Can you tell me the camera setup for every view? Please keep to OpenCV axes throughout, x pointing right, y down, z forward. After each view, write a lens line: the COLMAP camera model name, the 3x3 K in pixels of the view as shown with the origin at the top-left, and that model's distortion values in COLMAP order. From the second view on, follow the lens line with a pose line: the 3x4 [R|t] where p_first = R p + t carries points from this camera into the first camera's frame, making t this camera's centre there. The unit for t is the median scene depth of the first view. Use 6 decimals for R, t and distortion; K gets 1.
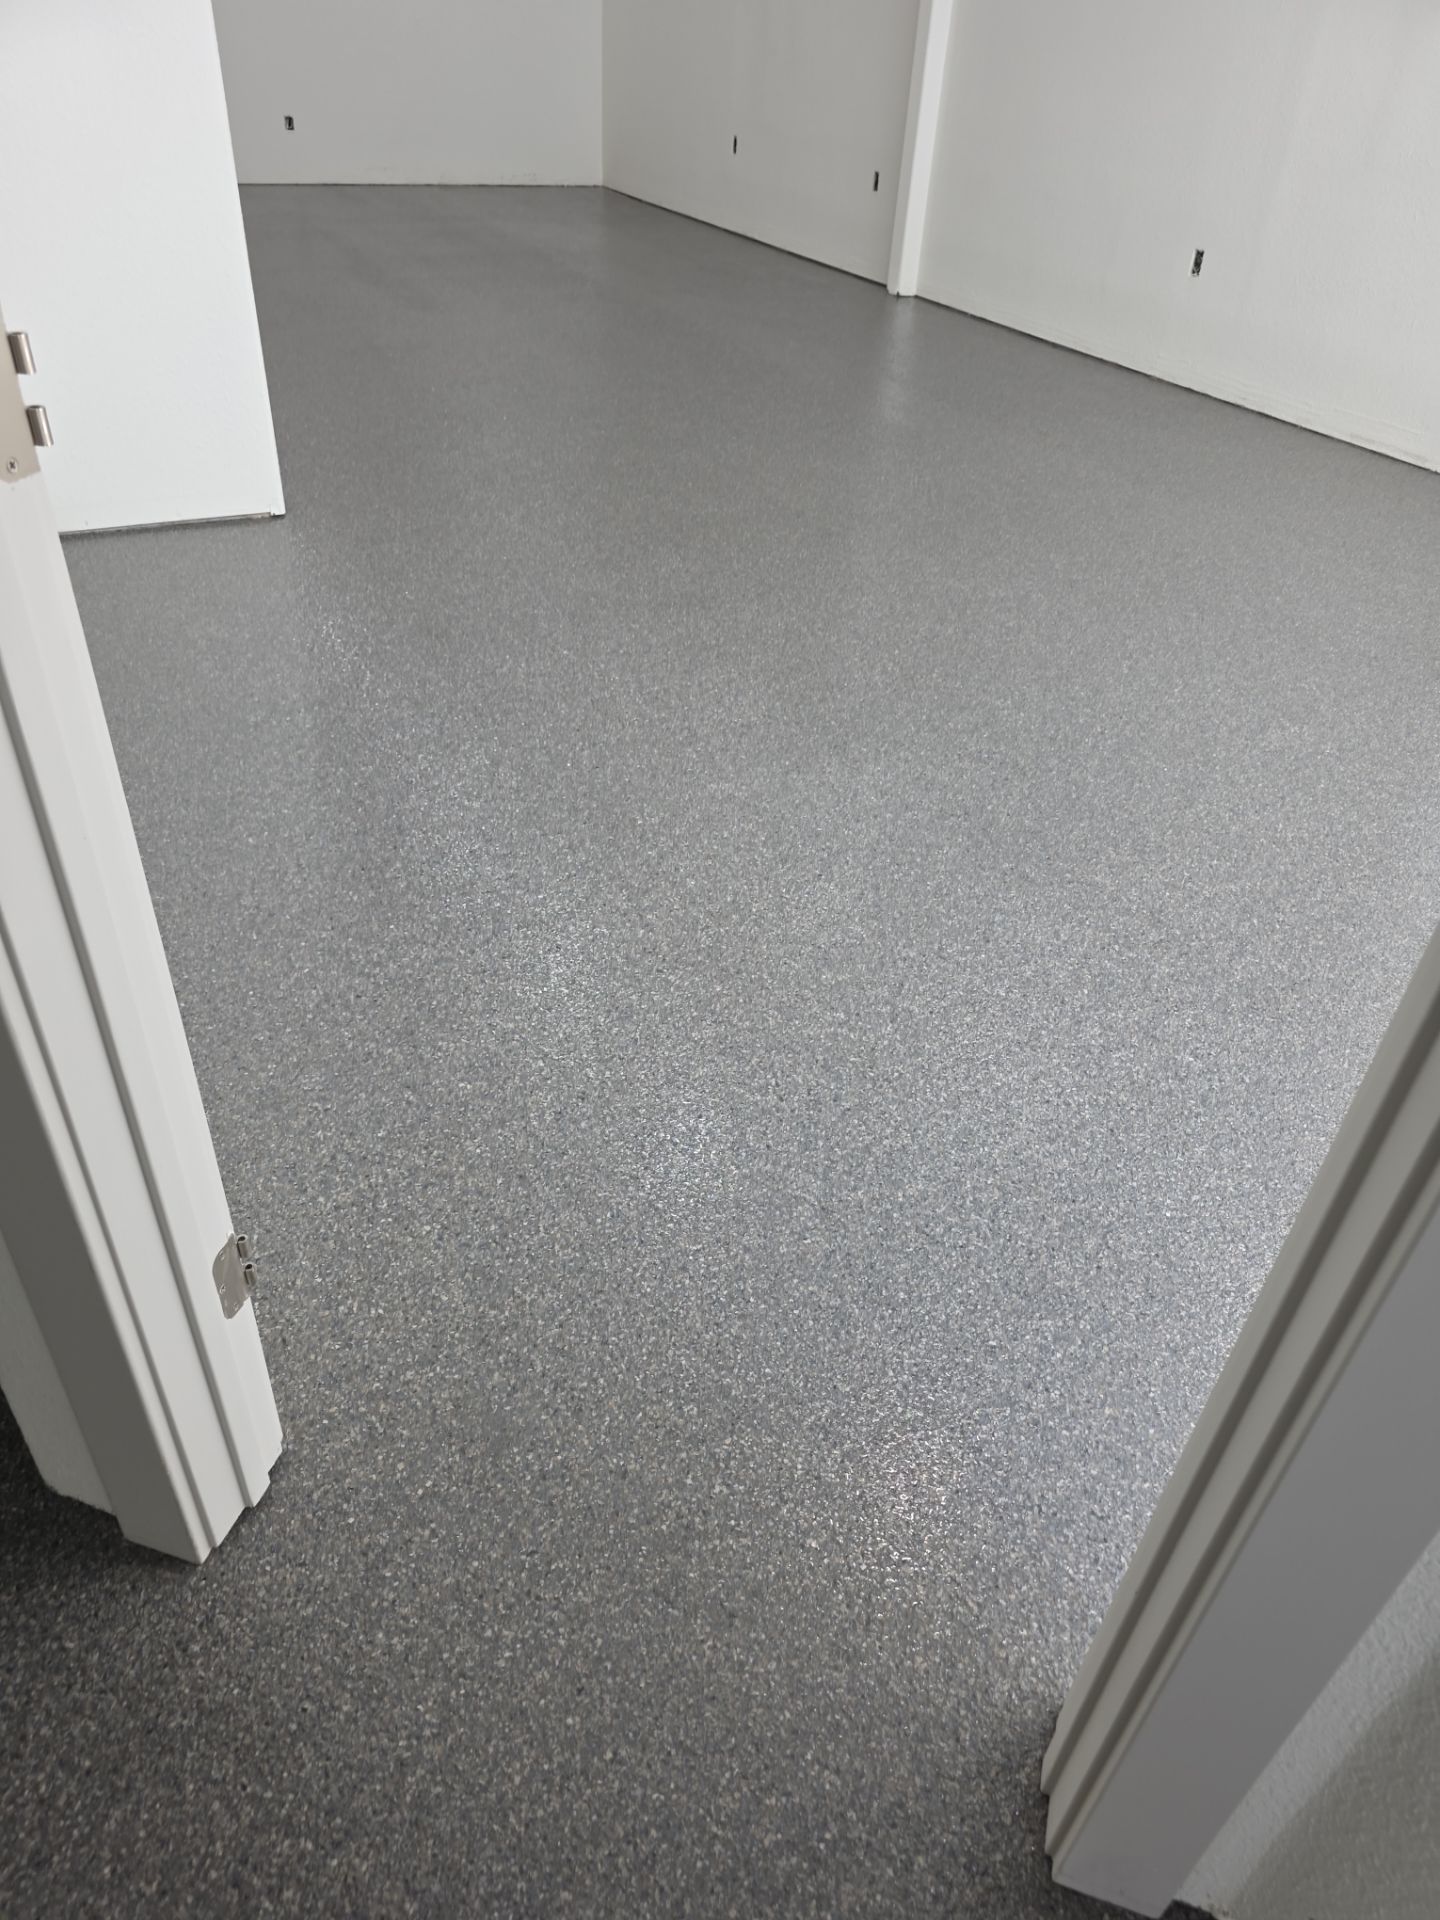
lens RADIAL K [[1295.5, 0, 720.0], [0, 1295.5, 960.0], [0, 0, 1]] dist [0.043998, -0.018880]
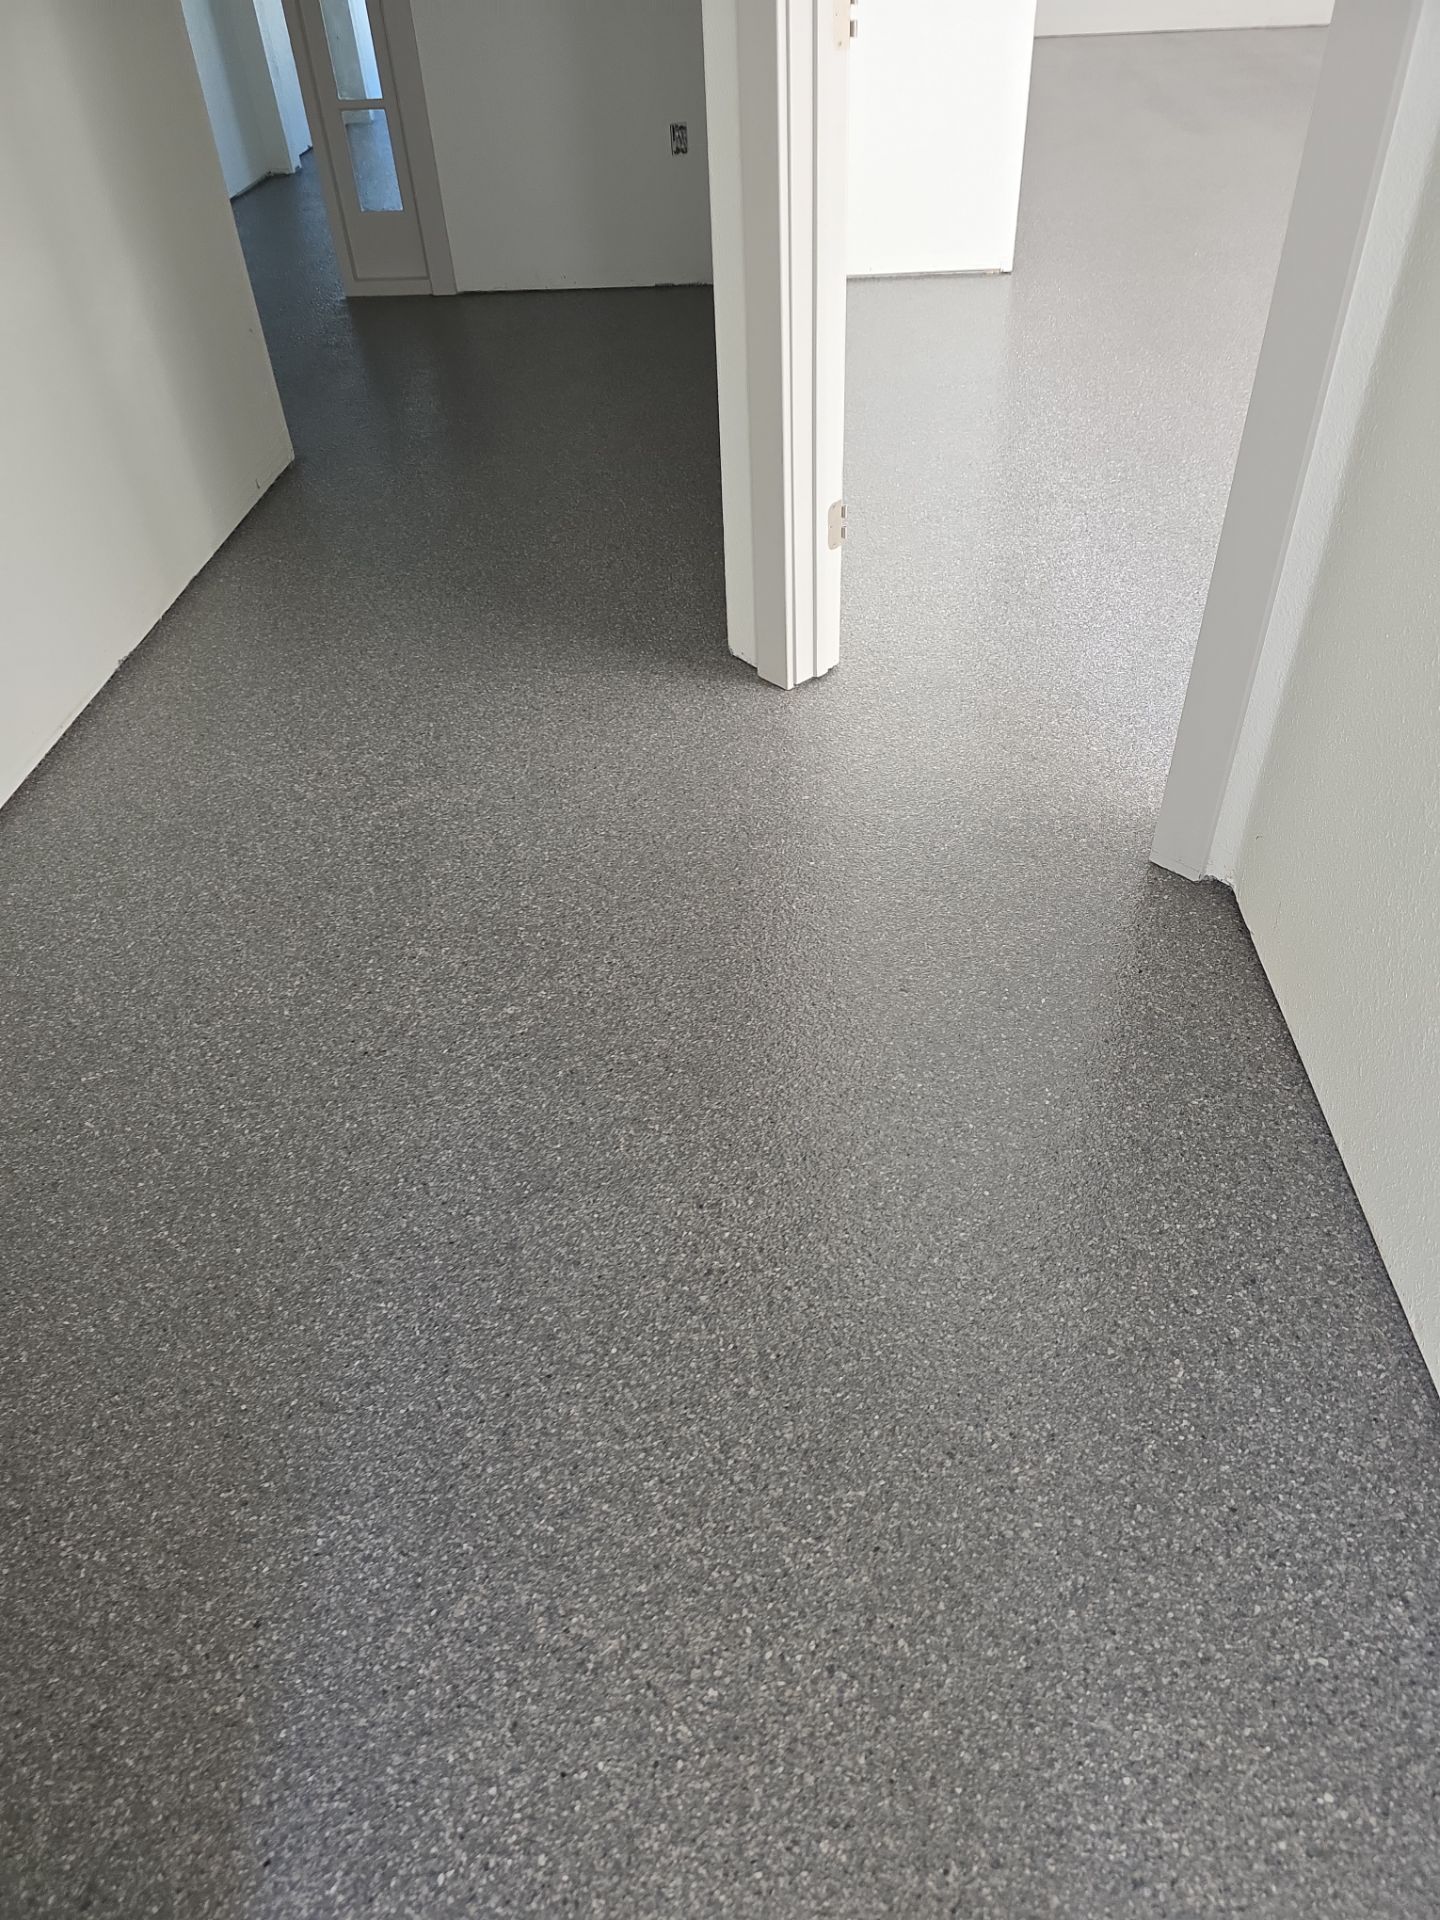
lens RADIAL K [[1295.5, 0, 720.0], [0, 1295.5, 960.0], [0, 0, 1]] dist [0.043998, -0.018880]
pose [[0.858542, 0.261880, -0.440822, 0.484739], [-0.225364, 0.964968, 0.134341, 0.597255], [0.460560, -0.015992, 0.887484, -0.795349]]
